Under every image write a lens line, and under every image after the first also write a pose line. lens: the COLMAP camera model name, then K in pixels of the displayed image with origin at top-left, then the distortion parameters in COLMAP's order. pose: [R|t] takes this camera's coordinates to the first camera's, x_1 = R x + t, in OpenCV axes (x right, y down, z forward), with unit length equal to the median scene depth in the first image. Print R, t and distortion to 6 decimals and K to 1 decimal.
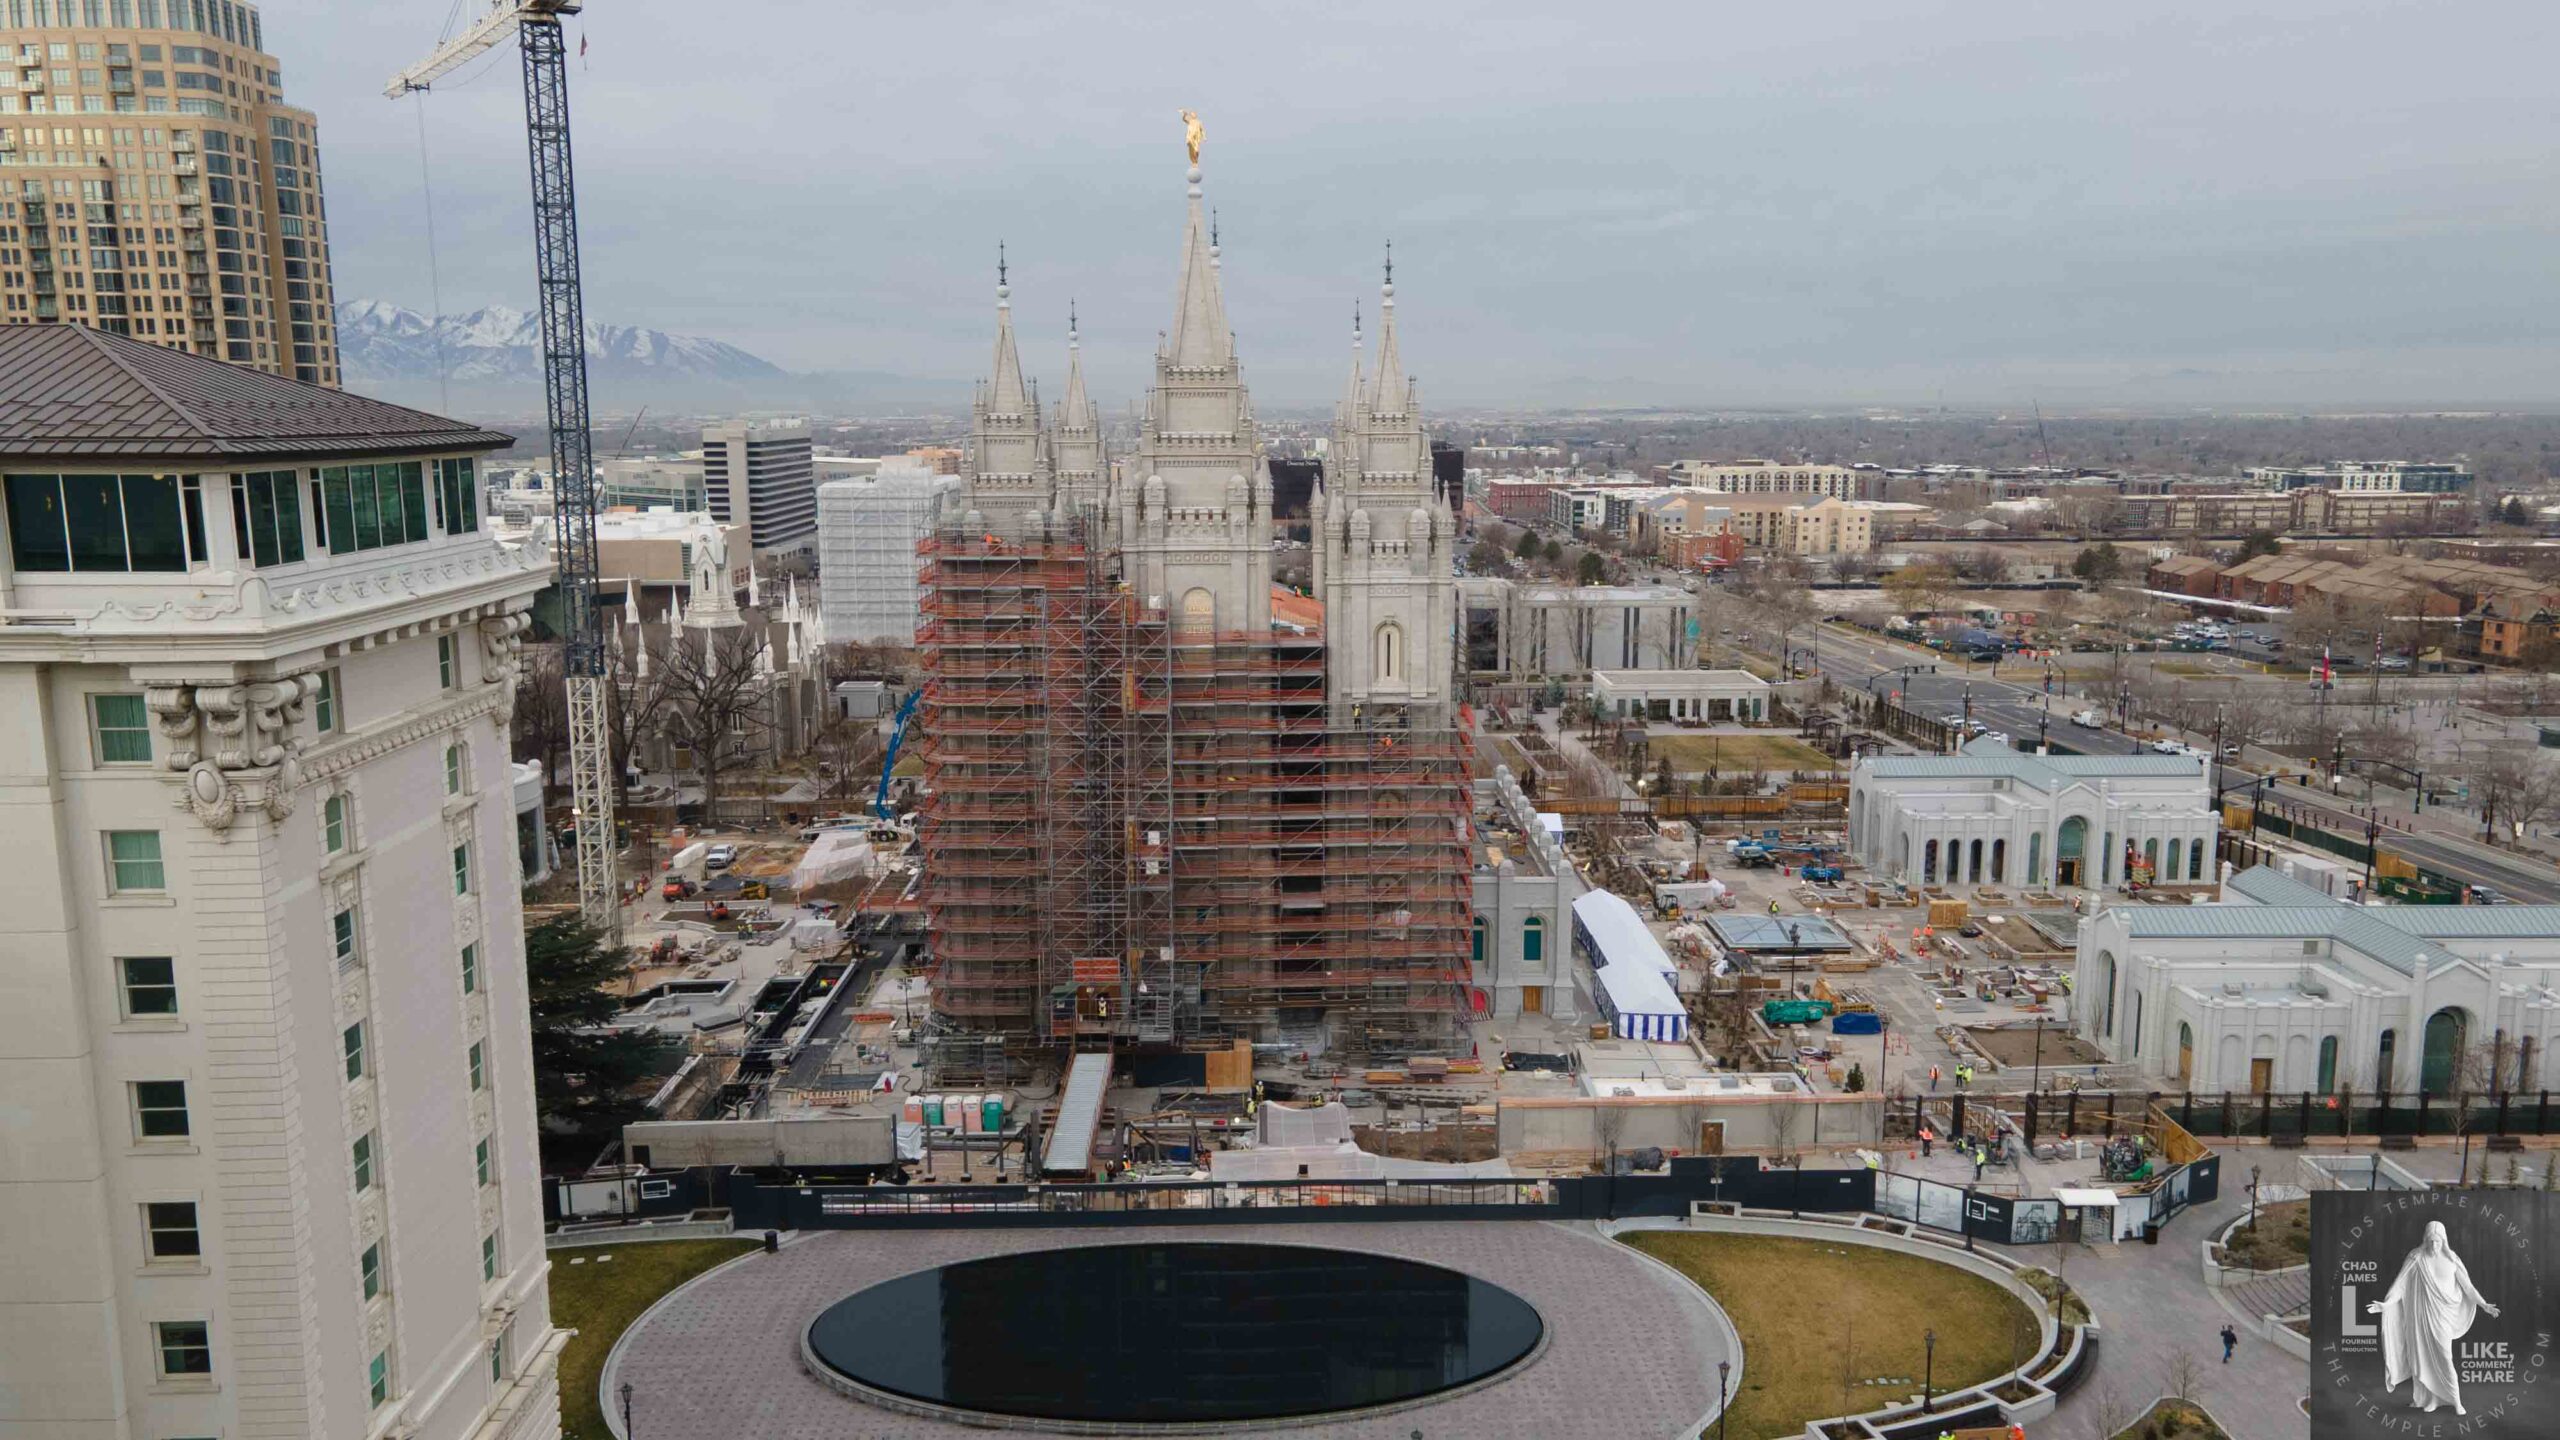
lens RADIAL K [[1867.0, 0, 1274.7], [0, 1867.0, 708.0], [0, 0, 1]] dist [0.022750, 0.037783]
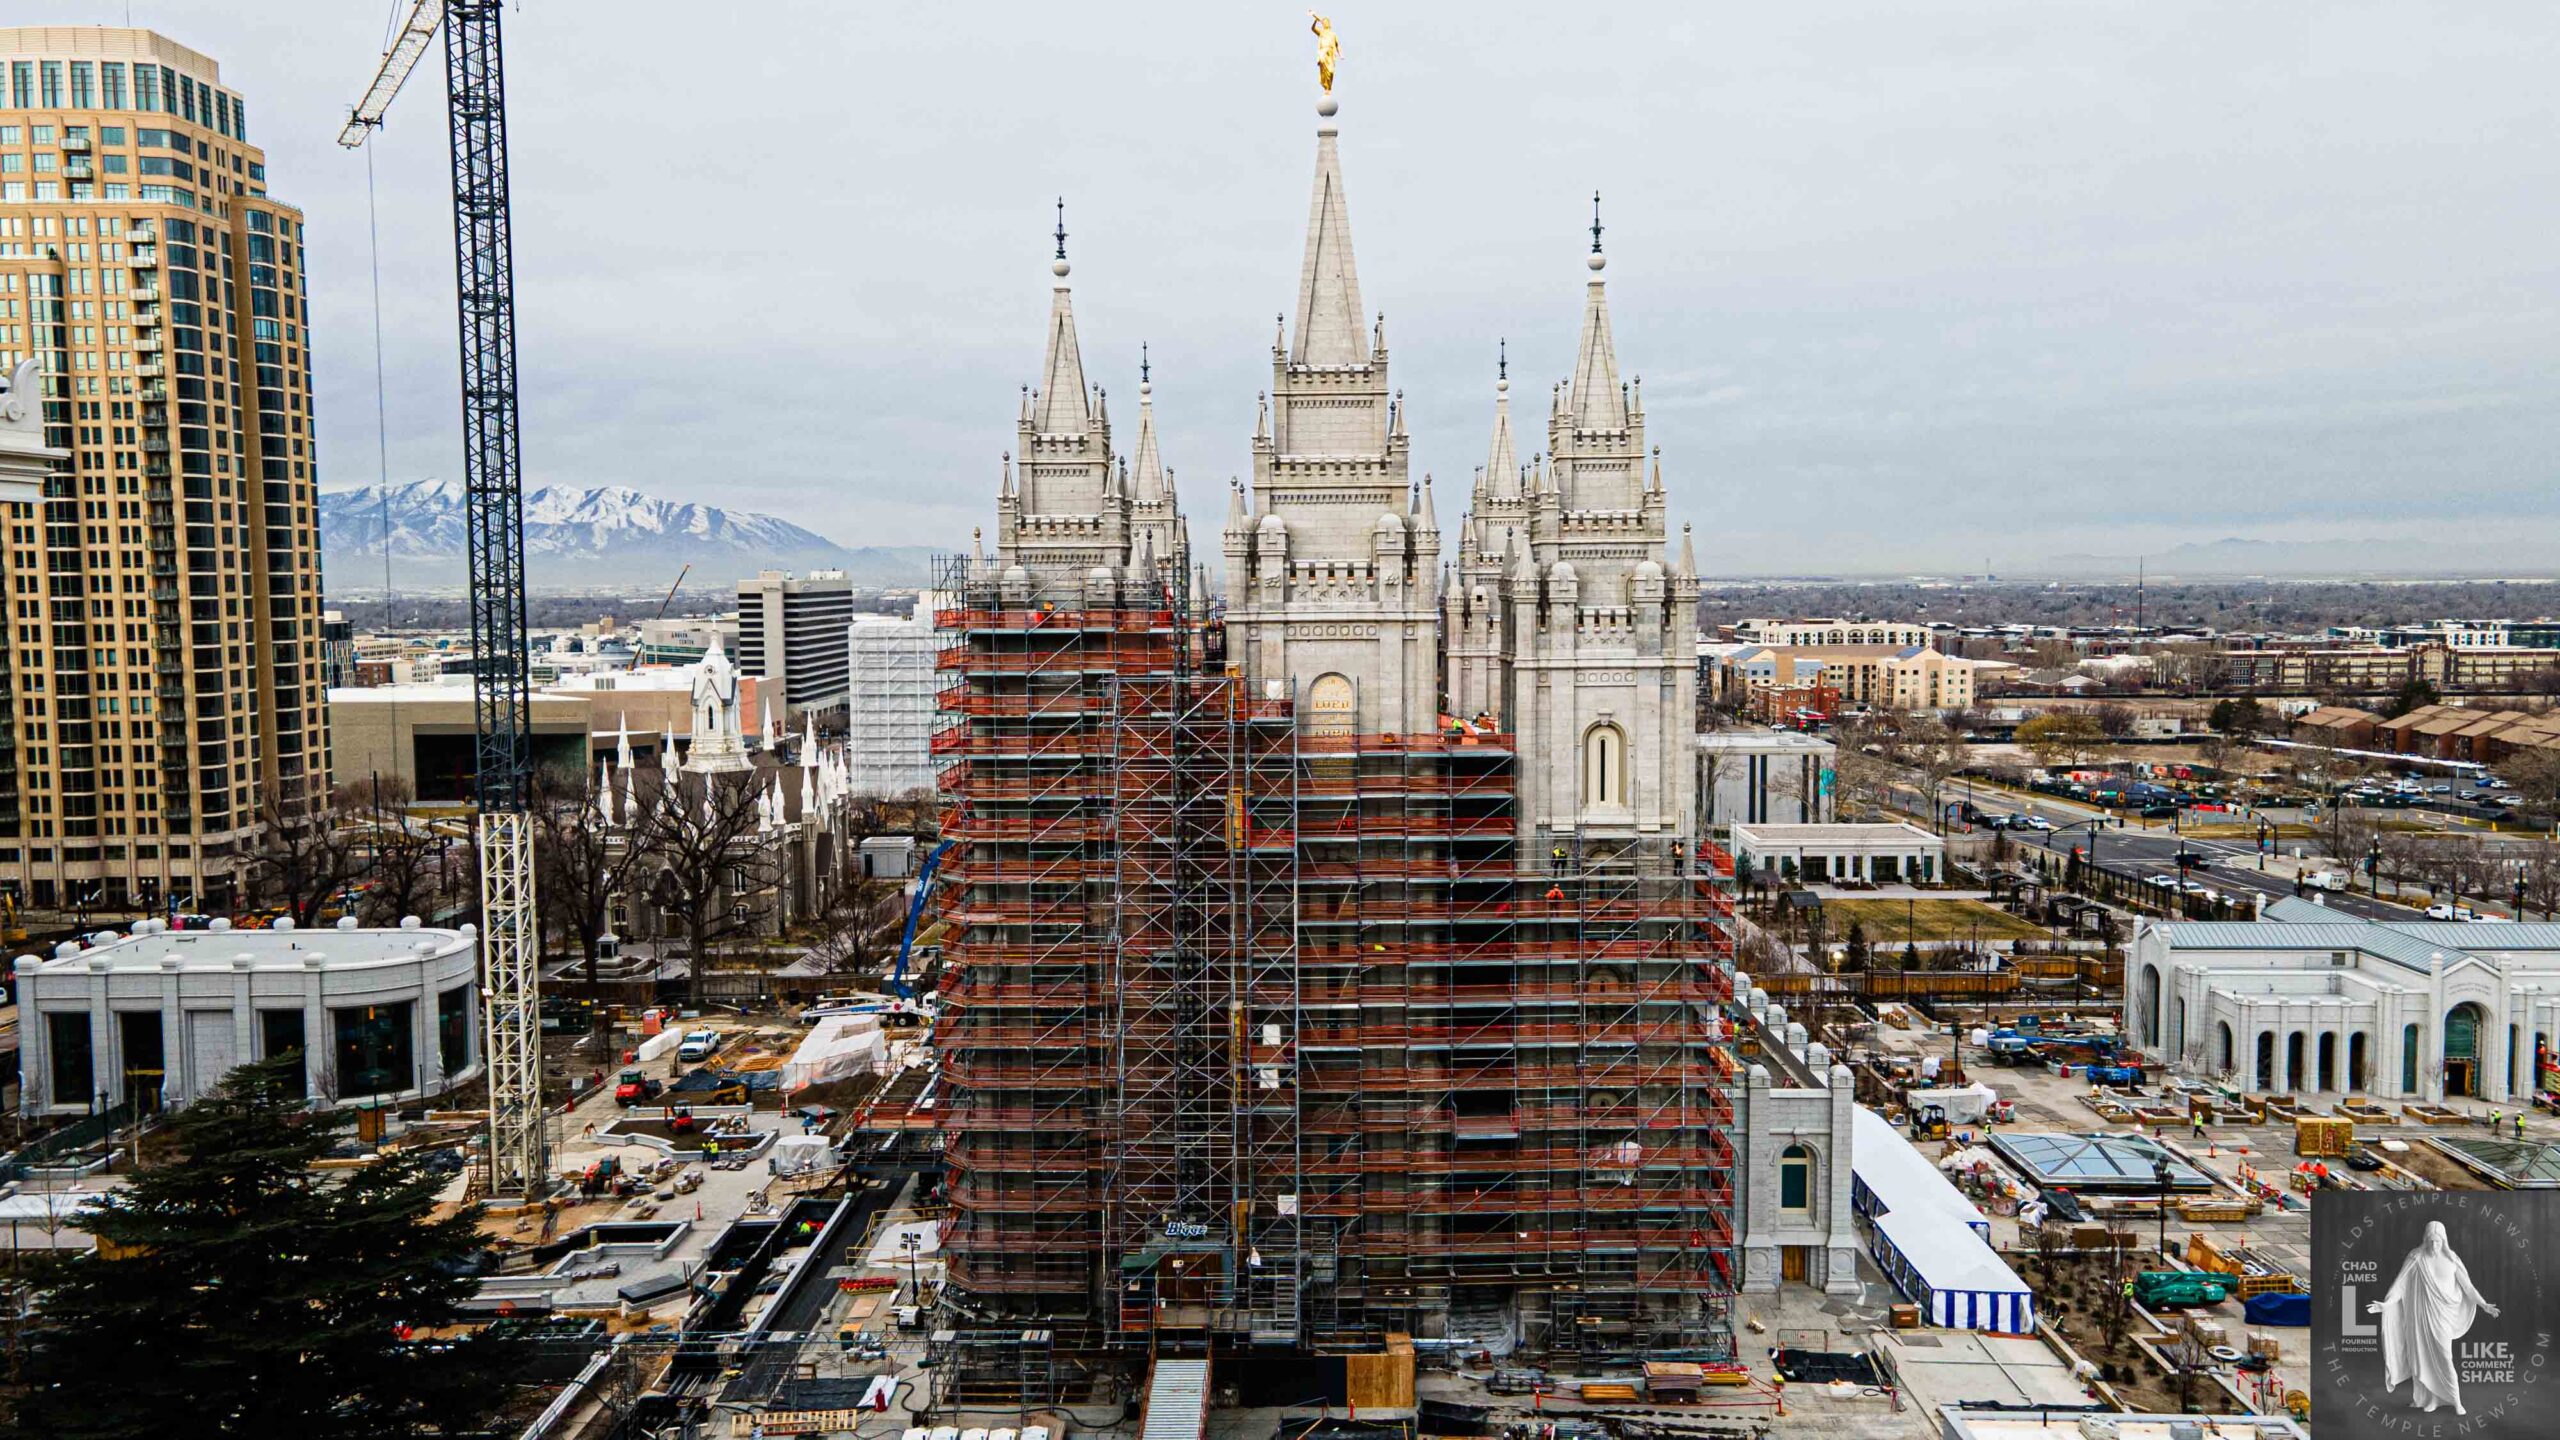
lens RADIAL K [[1867.0, 0, 1274.3], [0, 1867.0, 707.8], [0, 0, 1]] dist [0.022750, 0.037783]
pose [[0.999714, -0.002041, -0.023816, -0.033151], [-0.000126, 0.995884, -0.090632, 0.008605], [0.023903, 0.090609, 0.995600, 0.215585]]
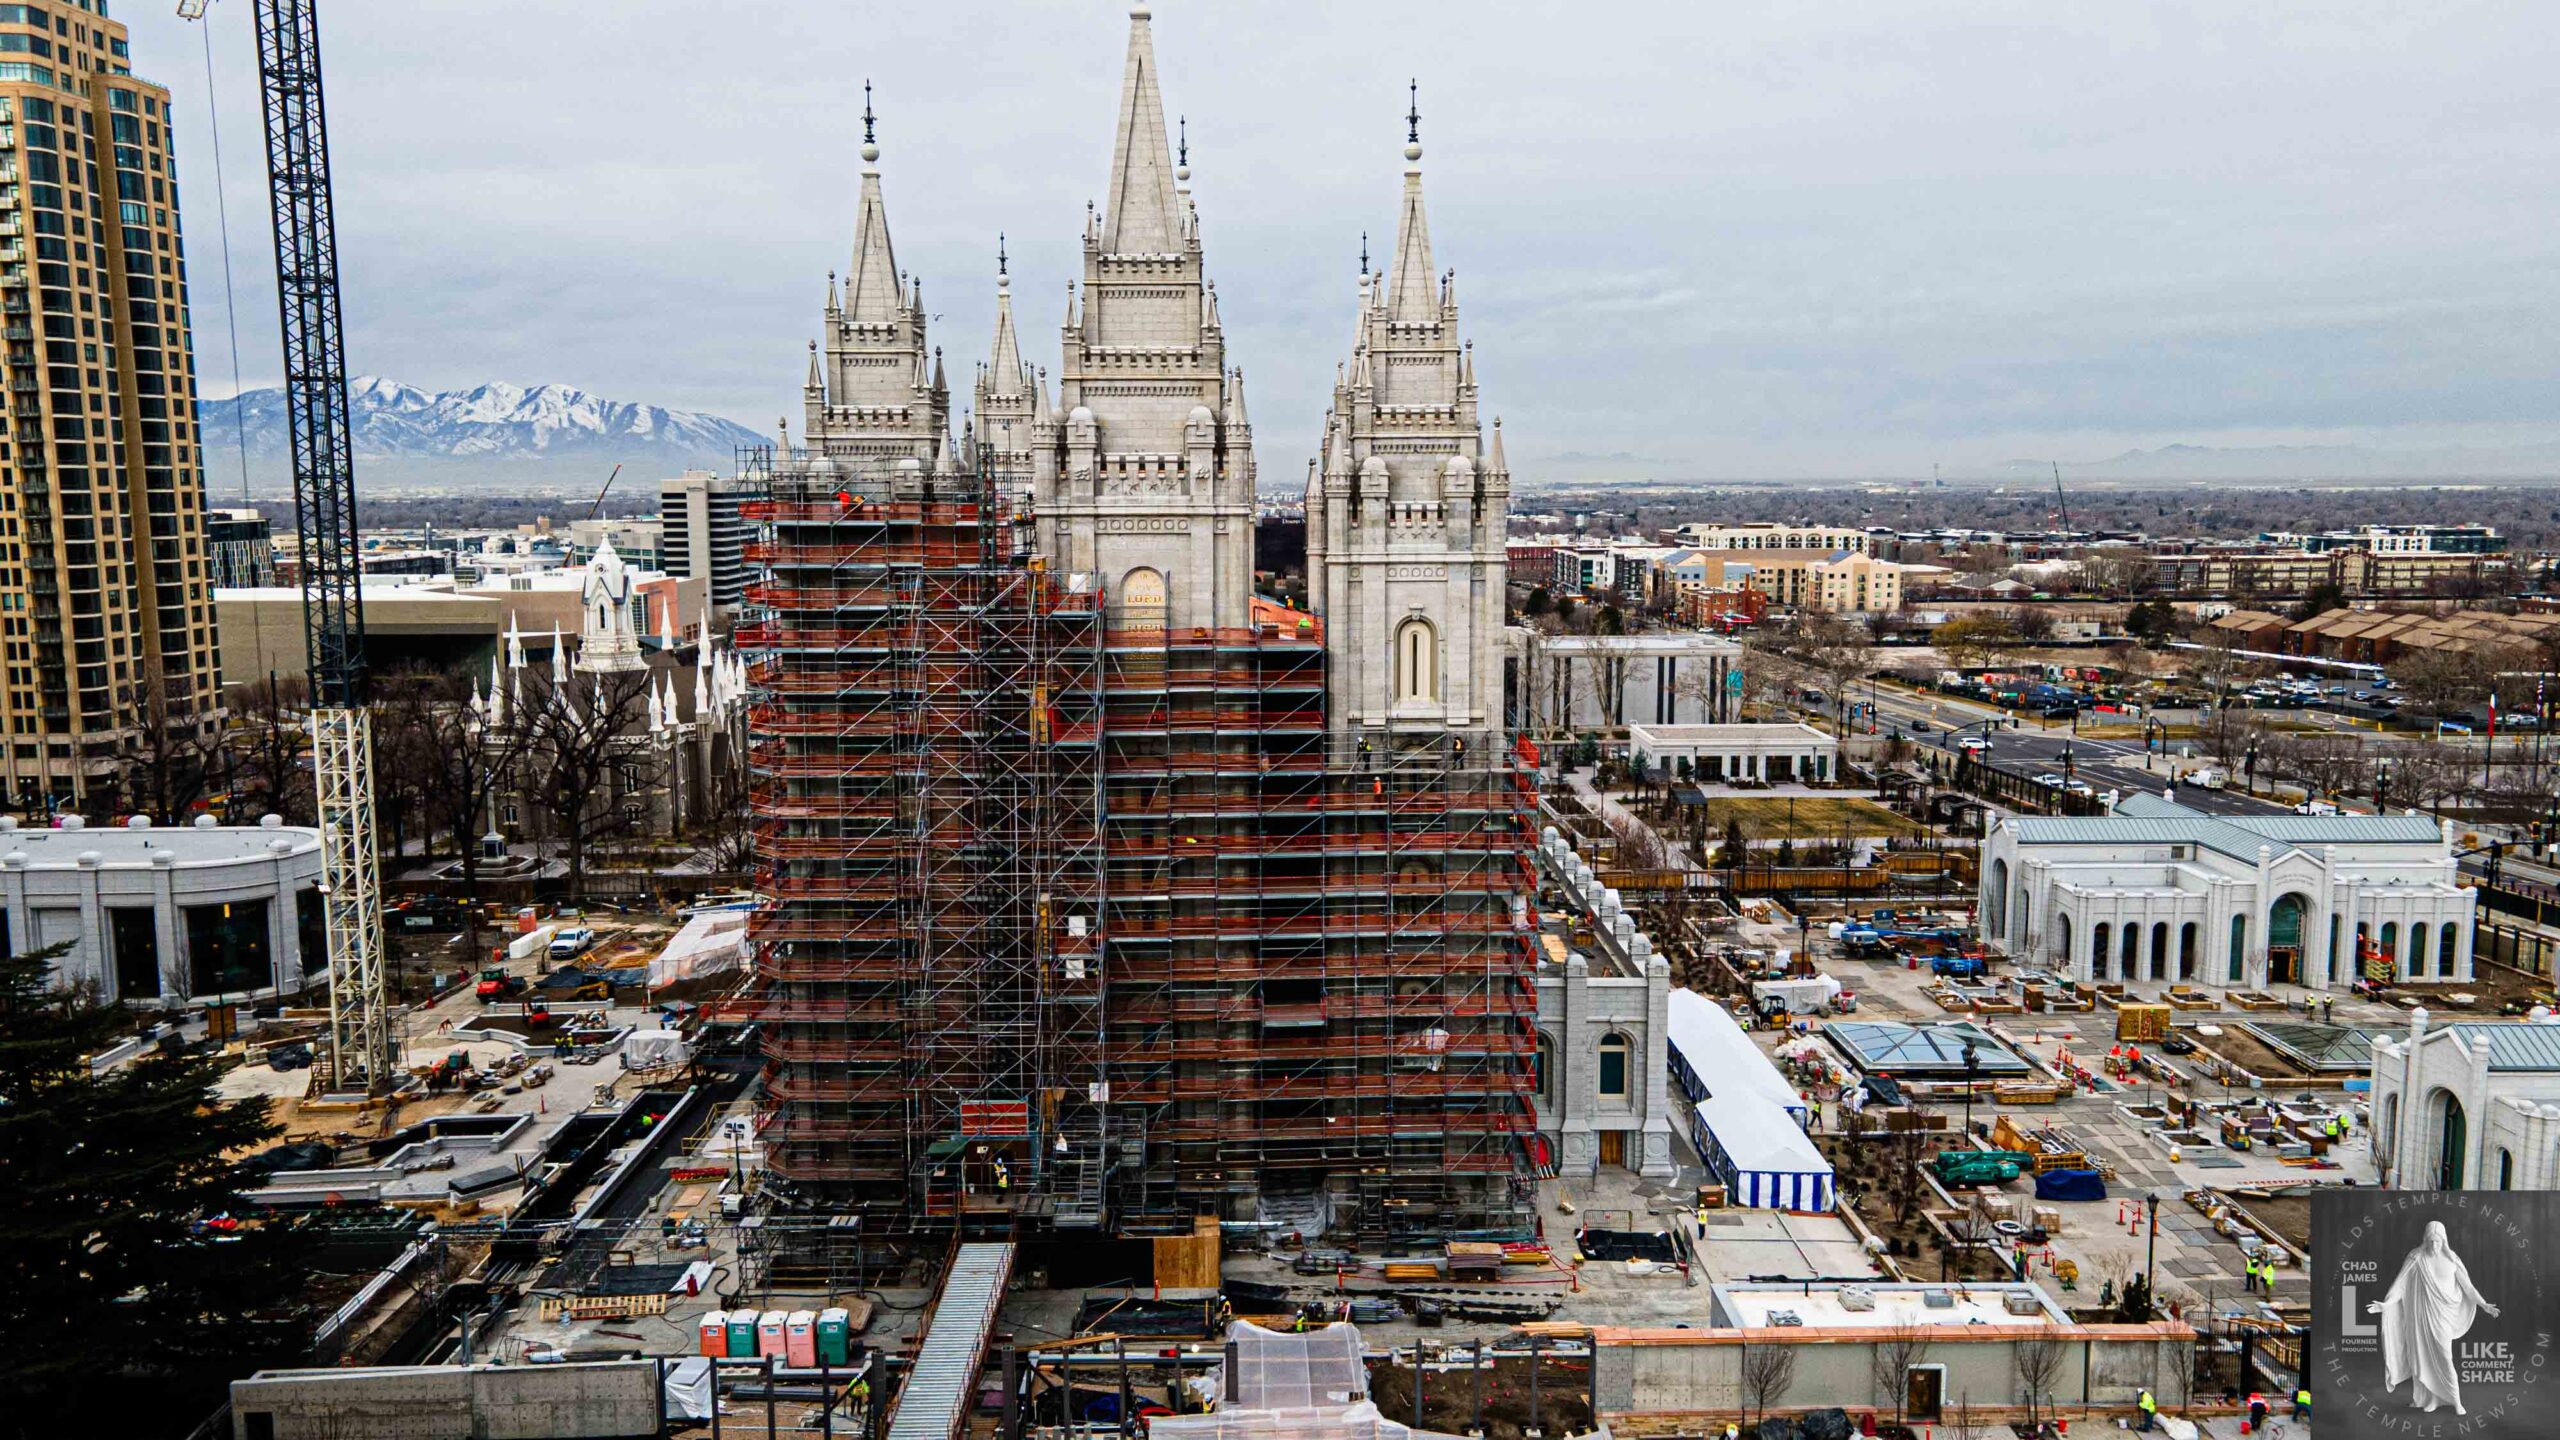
lens RADIAL K [[1867.0, 0, 1274.9], [0, 1867.0, 708.7], [0, 0, 1]] dist [0.022750, 0.037783]
pose [[0.999999, -0.000314, 0.001642, 0.005063], [0.000378, 0.999236, -0.039078, 0.011413], [-0.001628, 0.039078, 0.999235, 0.215600]]
